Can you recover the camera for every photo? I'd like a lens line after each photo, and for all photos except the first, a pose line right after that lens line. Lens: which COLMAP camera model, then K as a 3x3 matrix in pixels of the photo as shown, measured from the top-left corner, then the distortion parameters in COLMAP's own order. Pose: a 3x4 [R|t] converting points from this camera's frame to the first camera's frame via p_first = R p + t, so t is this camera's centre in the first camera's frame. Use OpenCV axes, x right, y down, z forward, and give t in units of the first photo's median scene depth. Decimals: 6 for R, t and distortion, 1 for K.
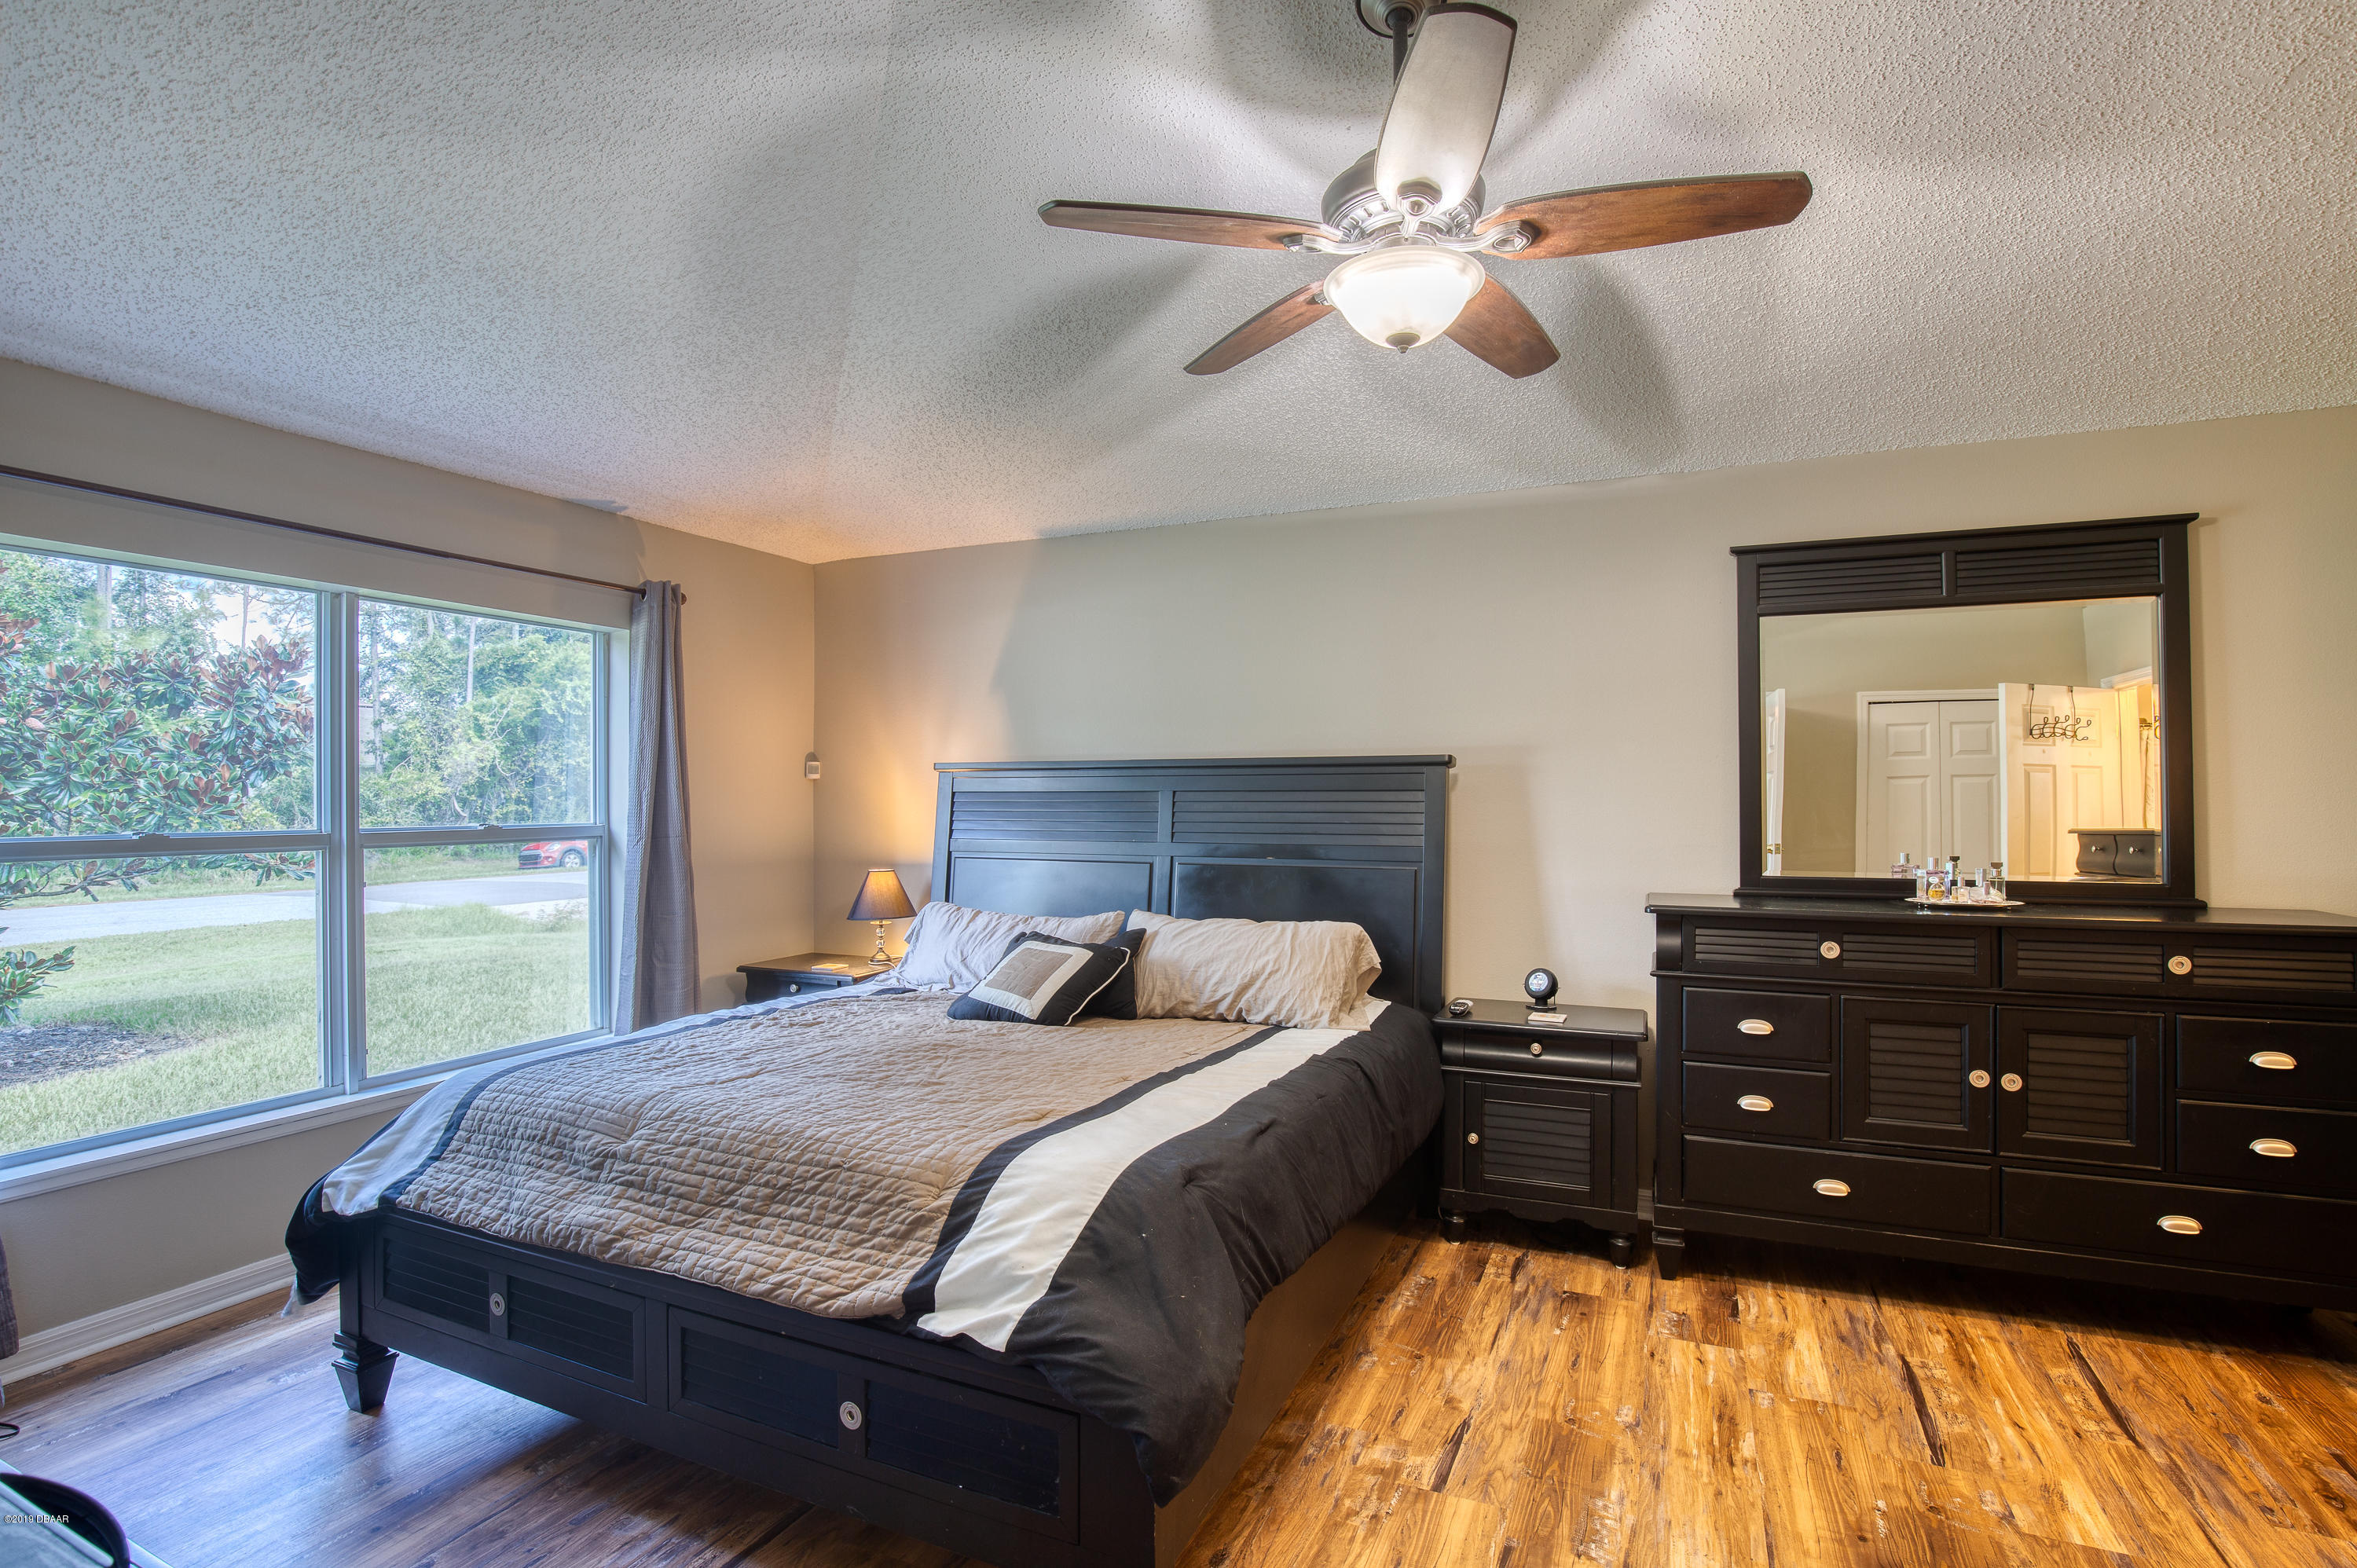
lens RADIAL K [[1089.2, 0, 1187.3], [0, 1089.2, 795.3], [0, 0, 1]] dist [-0.026547, 0.000581]
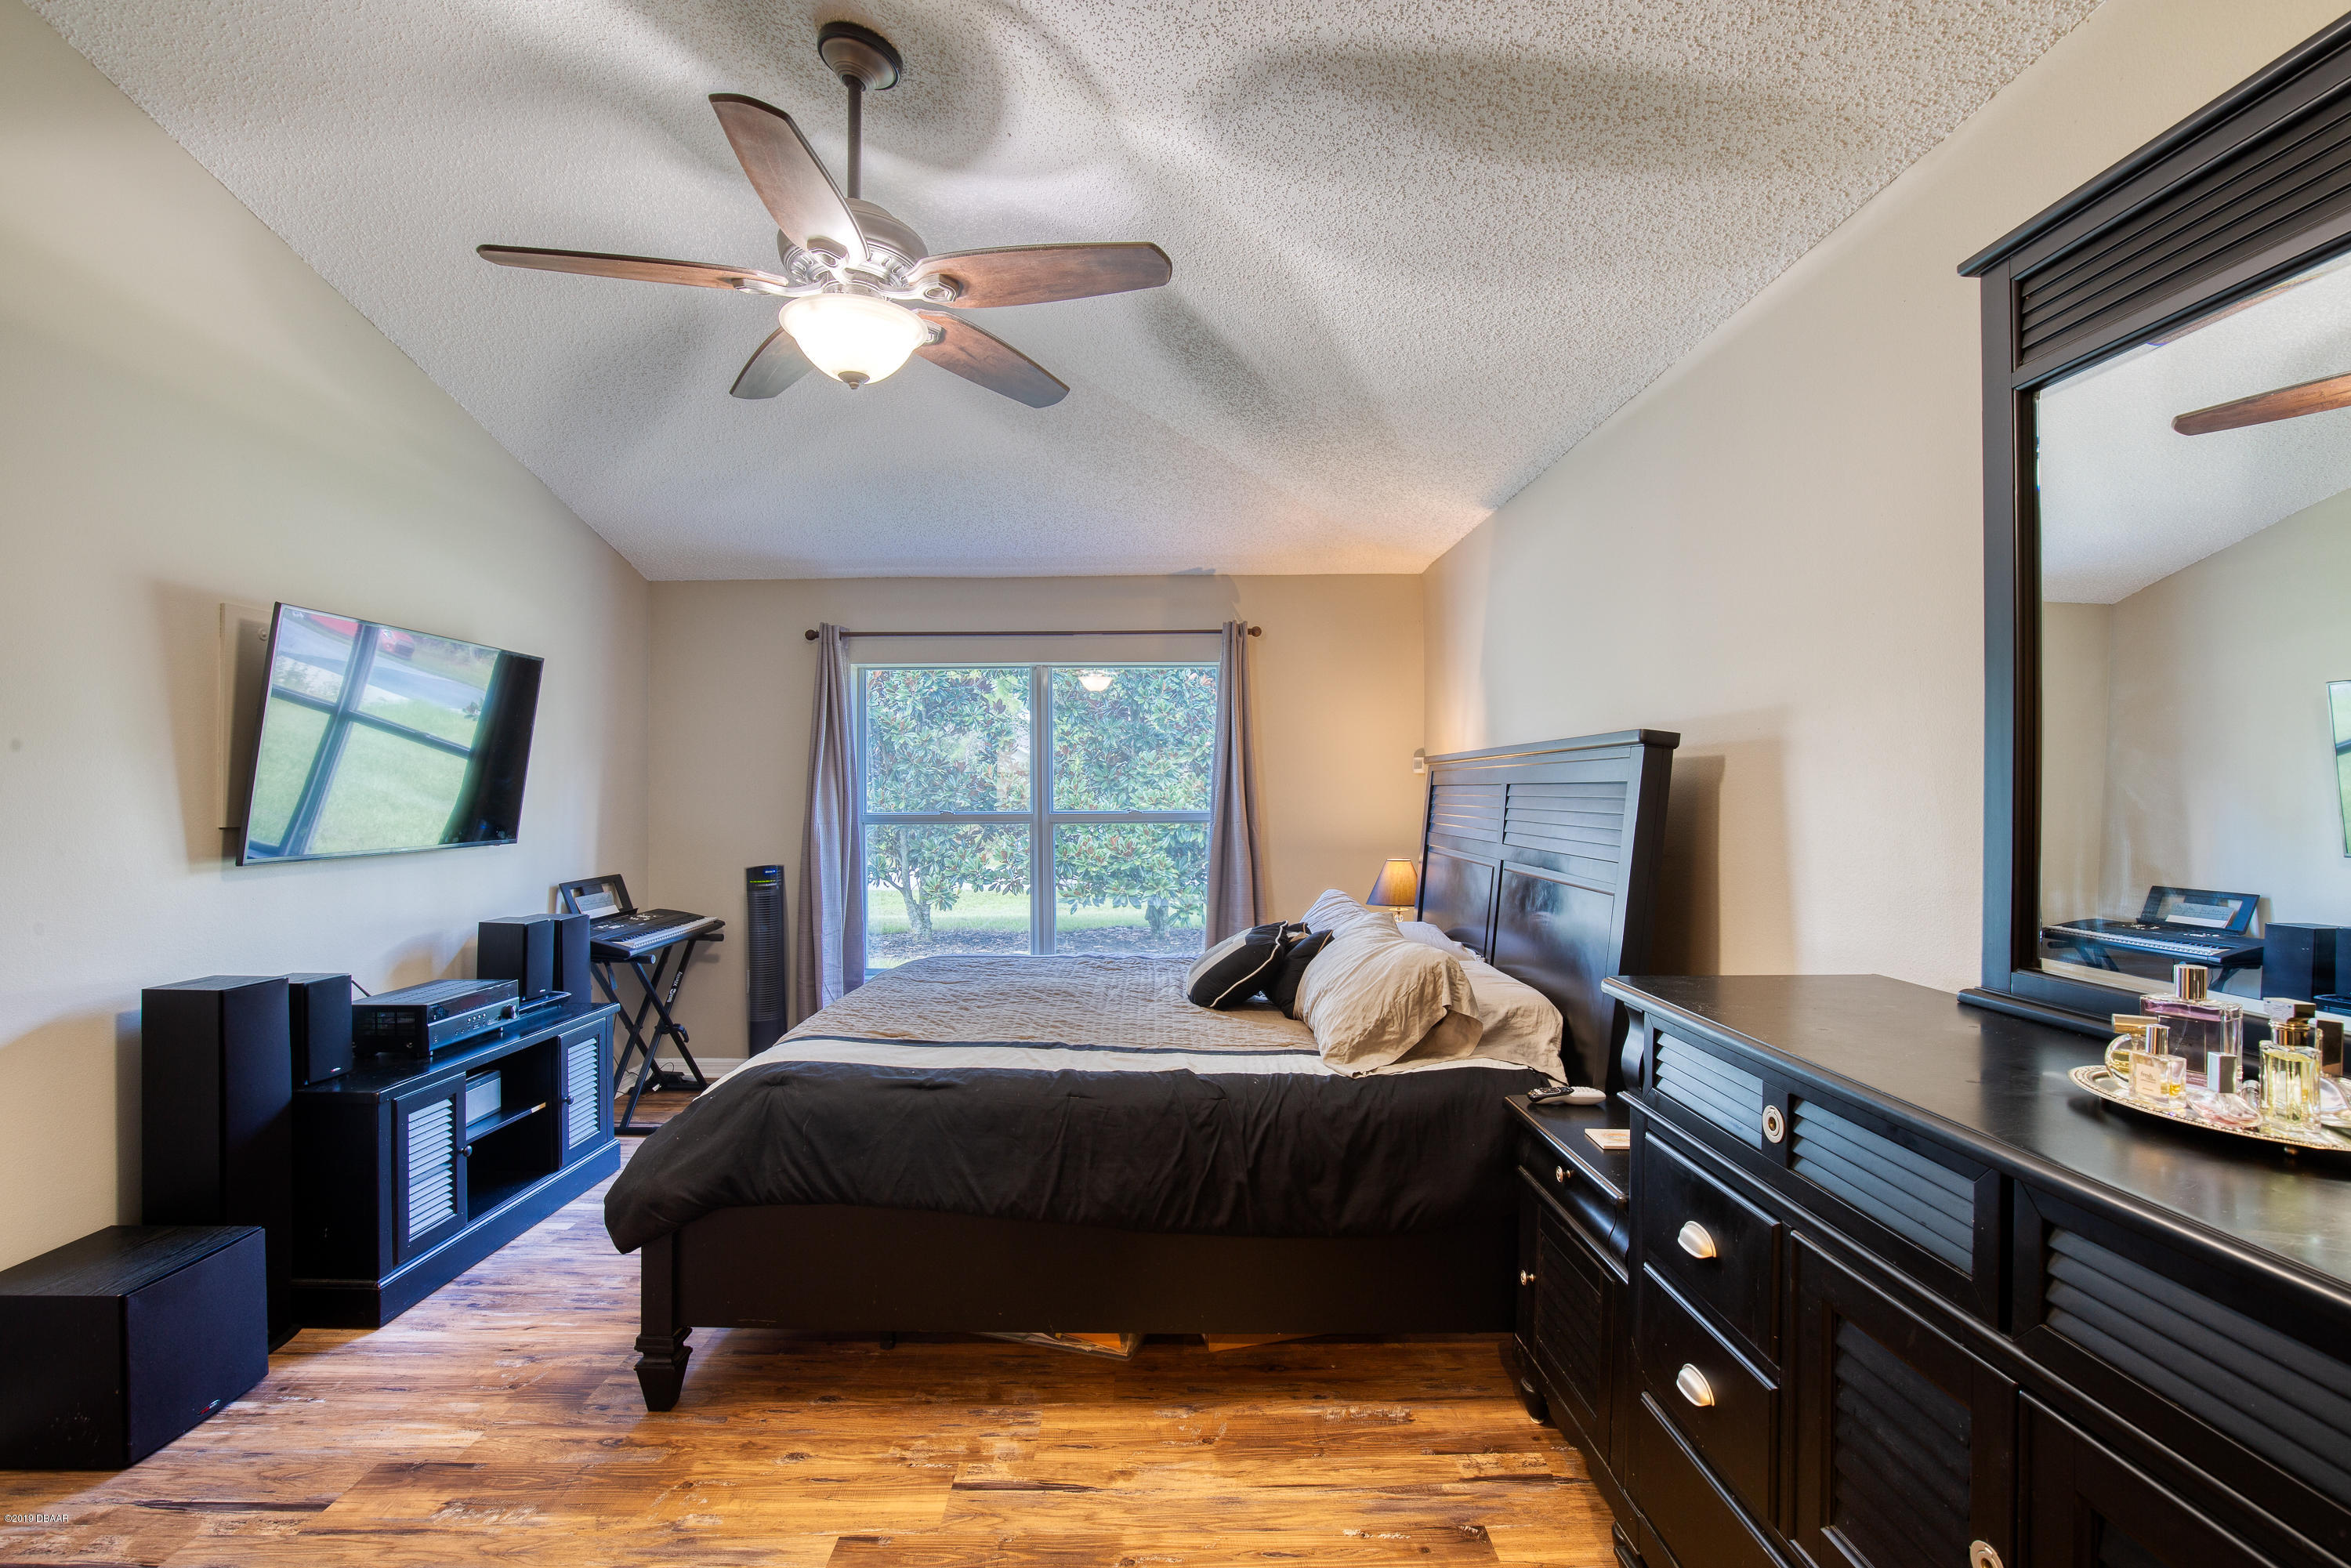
lens RADIAL K [[1086.5, 0, 1184.3], [0, 1086.5, 795.2], [0, 0, 1]] dist [-0.026547, 0.000581]
pose [[0.420450, 0.003397, -0.907310, 0.871452], [0.006590, 0.999955, 0.006798, -0.003502], [0.907292, -0.008838, 0.420408, 0.551641]]
